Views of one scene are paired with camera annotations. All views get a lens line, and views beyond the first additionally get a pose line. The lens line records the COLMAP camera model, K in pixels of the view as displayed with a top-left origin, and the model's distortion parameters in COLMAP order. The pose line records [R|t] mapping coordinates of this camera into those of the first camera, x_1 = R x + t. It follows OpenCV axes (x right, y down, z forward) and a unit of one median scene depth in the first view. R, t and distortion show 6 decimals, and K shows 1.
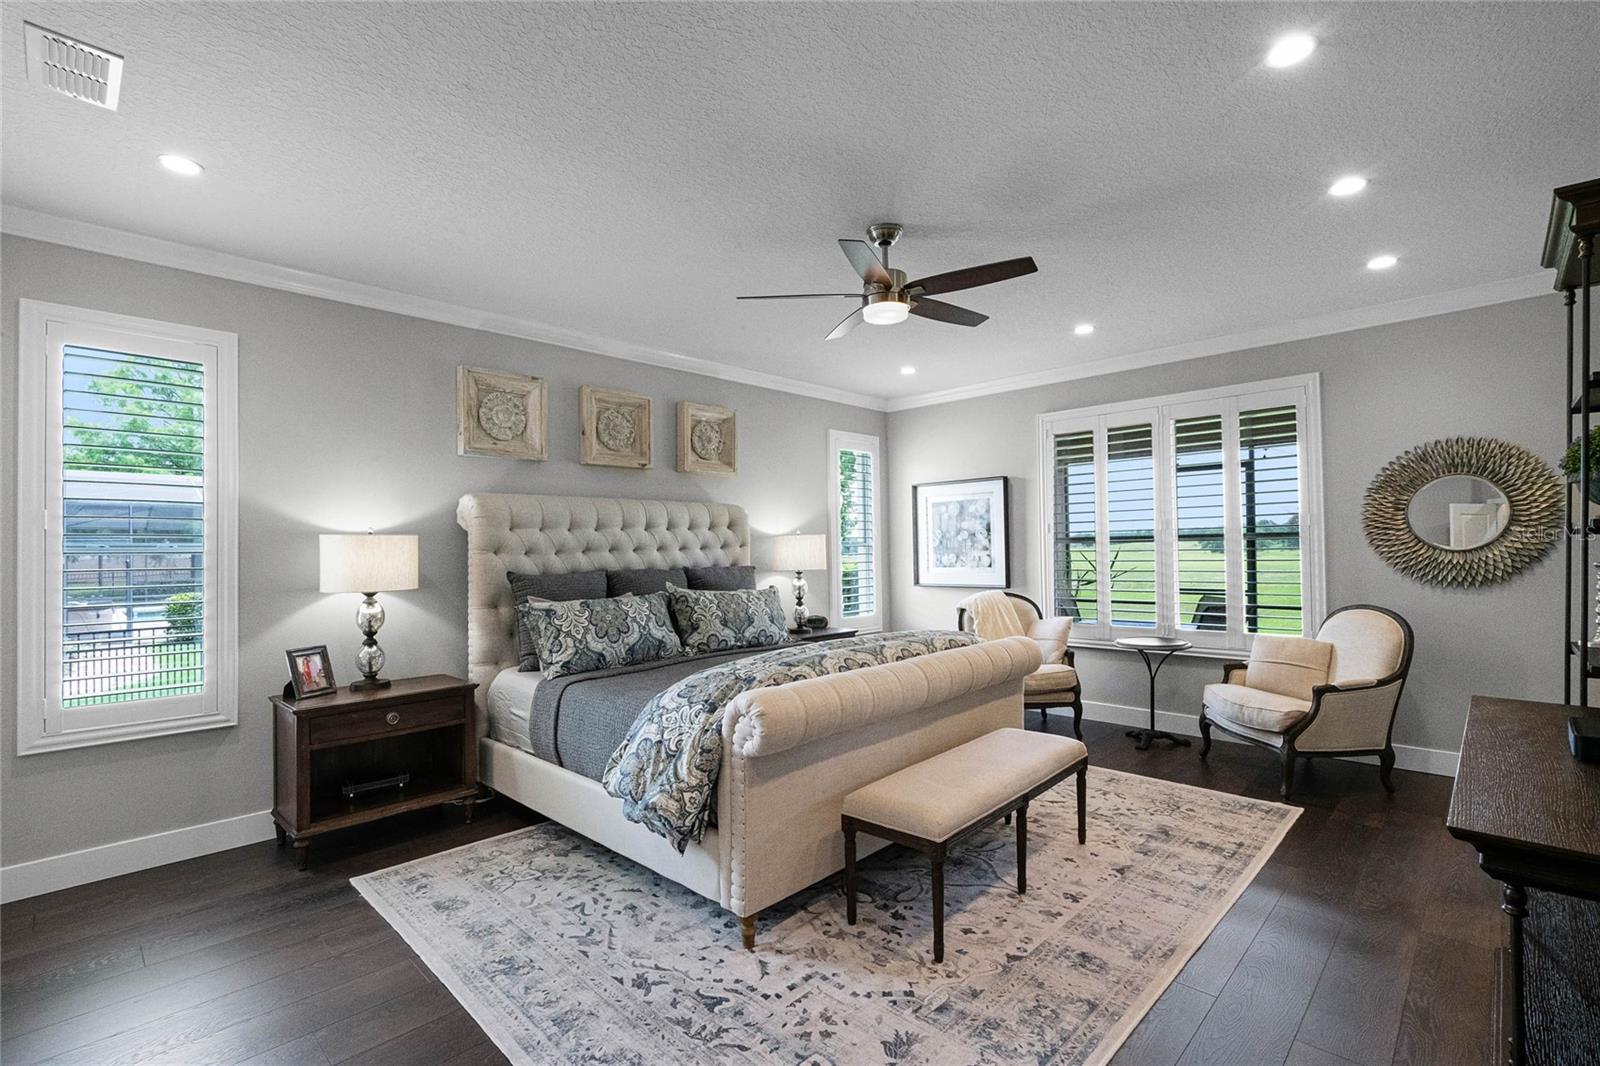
lens RADIAL K [[713.3, 0, 828.3], [0, 713.3, 528.4], [0, 0, 1]] dist [-0.000751, 0.000214]
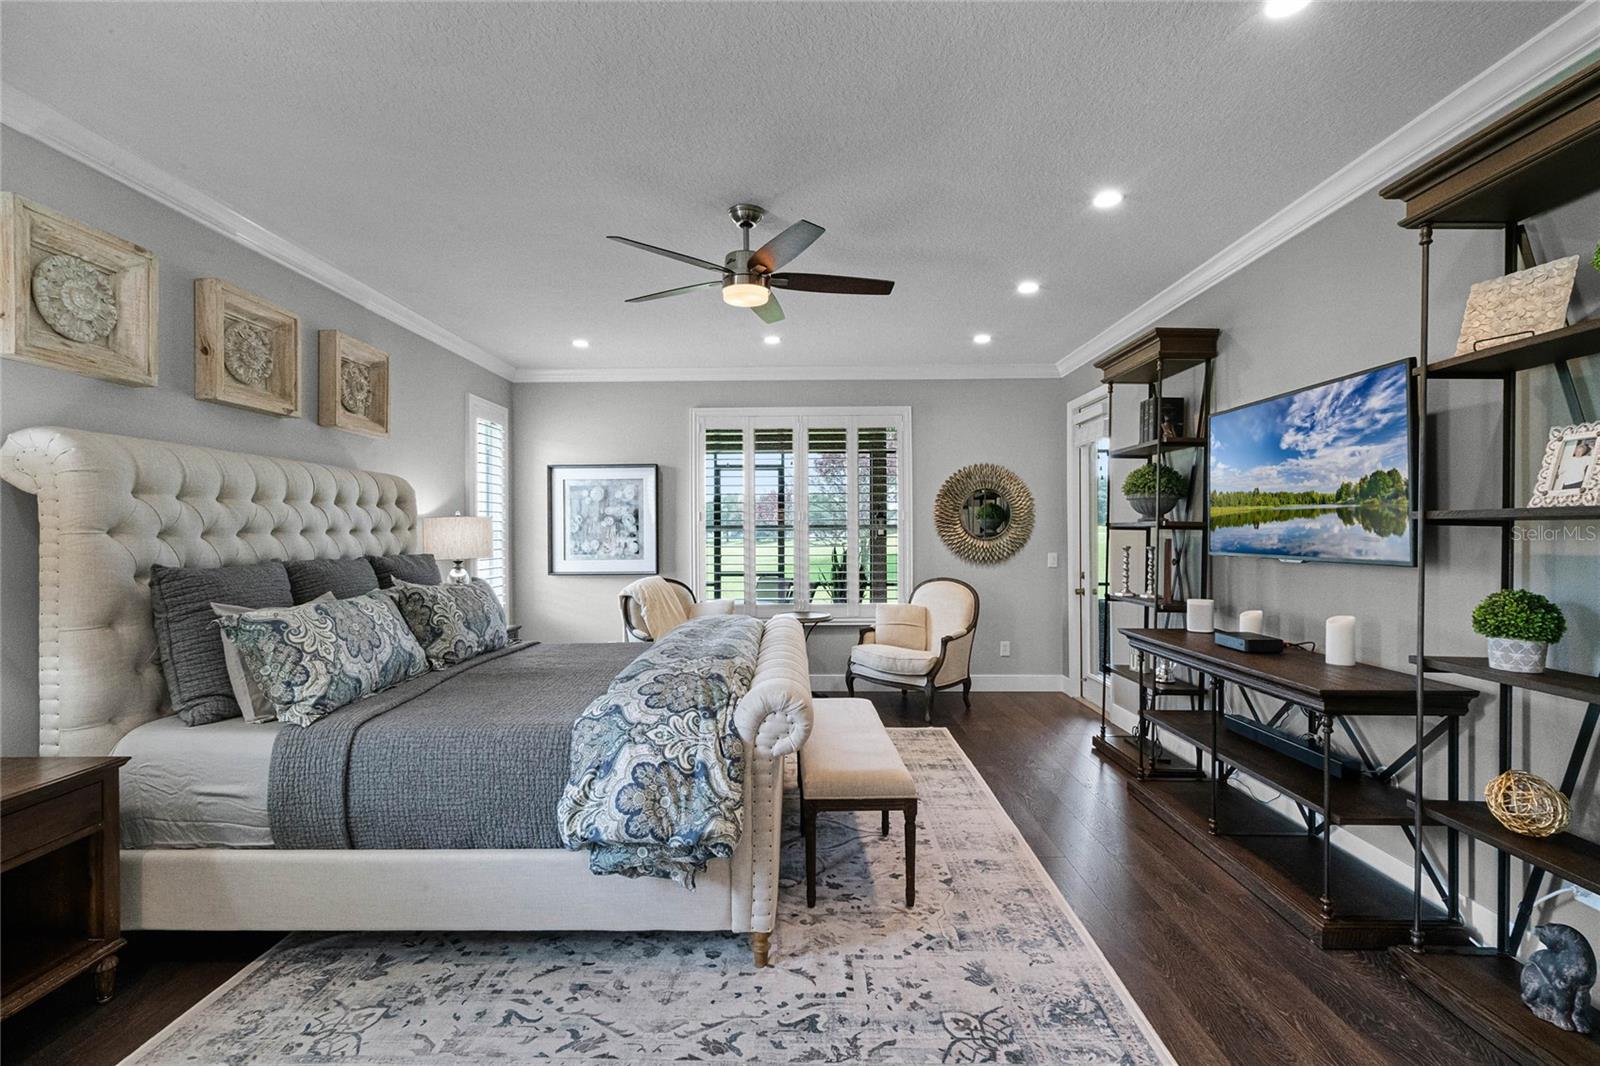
lens RADIAL K [[703.8, 0, 793.8], [0, 703.8, 520.7], [0, 0, 1]] dist [-0.000563, 0.000931]
pose [[0.741543, 0.023668, 0.670488, -0.418539], [-0.027013, 0.999620, -0.005411, 0.011217], [-0.670362, -0.014099, 0.741901, 0.182864]]
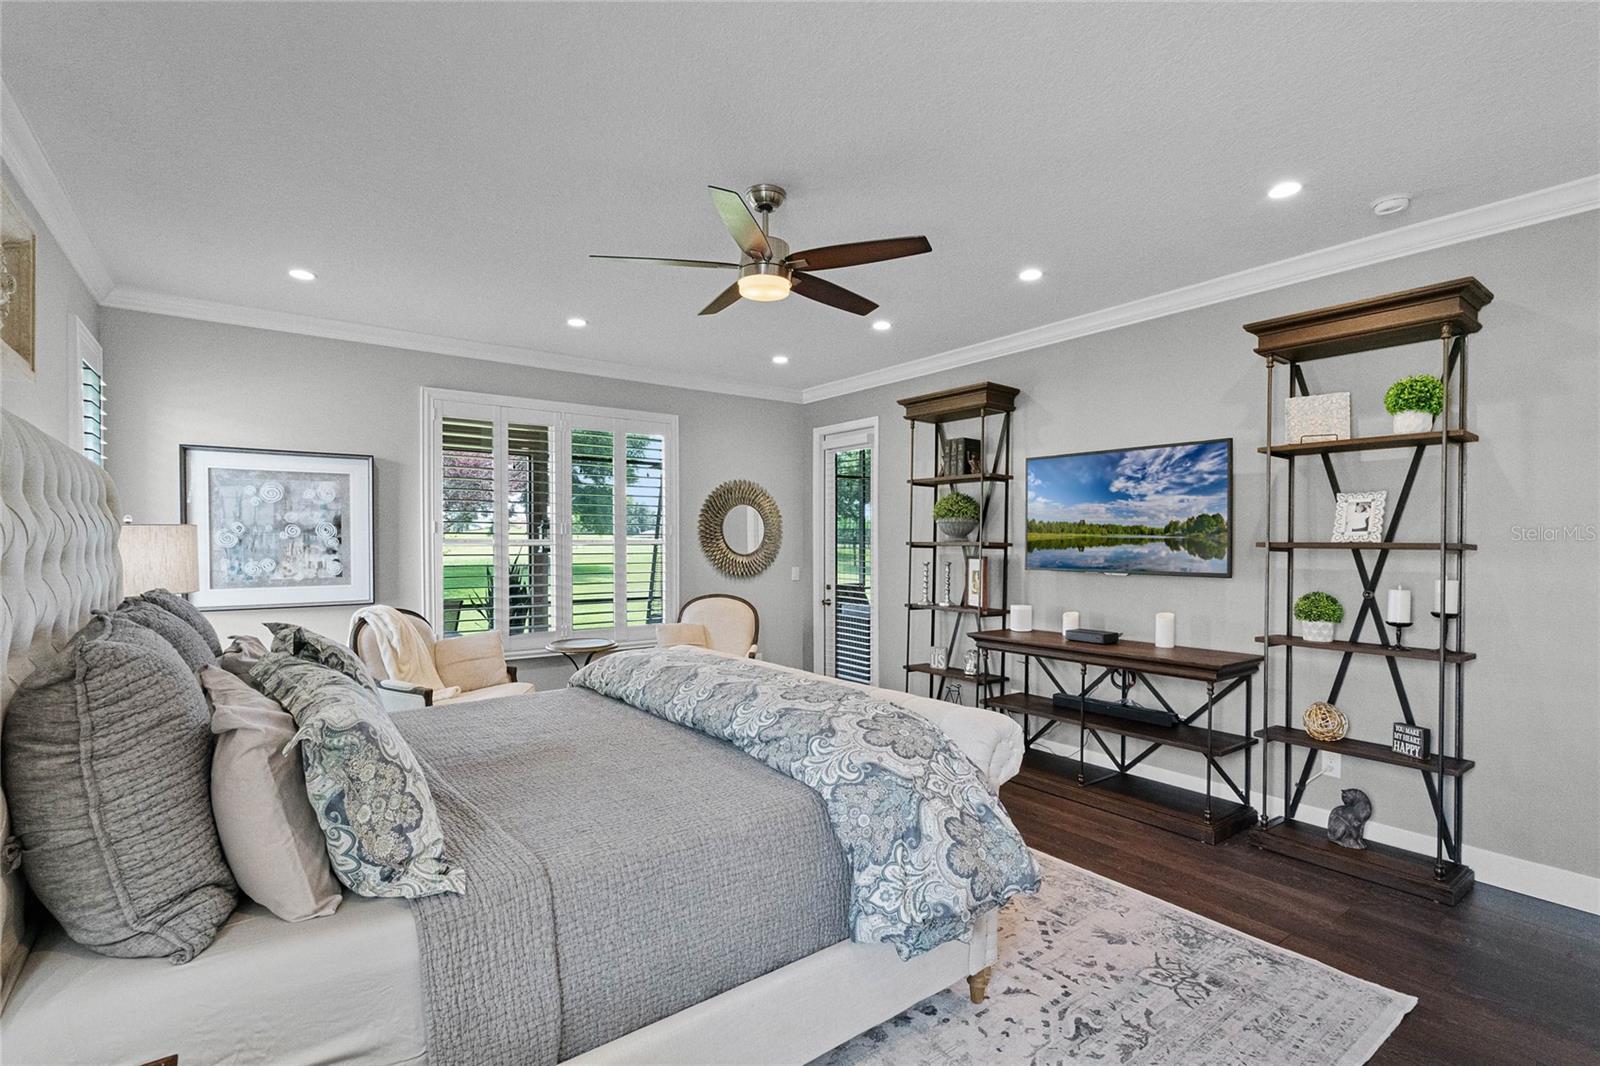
lens RADIAL K [[744.6, 0, 740.8], [0, 744.6, 544.2], [0, 0, 1]] dist [-0.001986, -0.000003]
pose [[0.208239, 0.007909, 0.978046, -0.663511], [-0.036124, 0.999347, -0.000389, 0.010110], [-0.977411, -0.035250, 0.208388, 0.668806]]
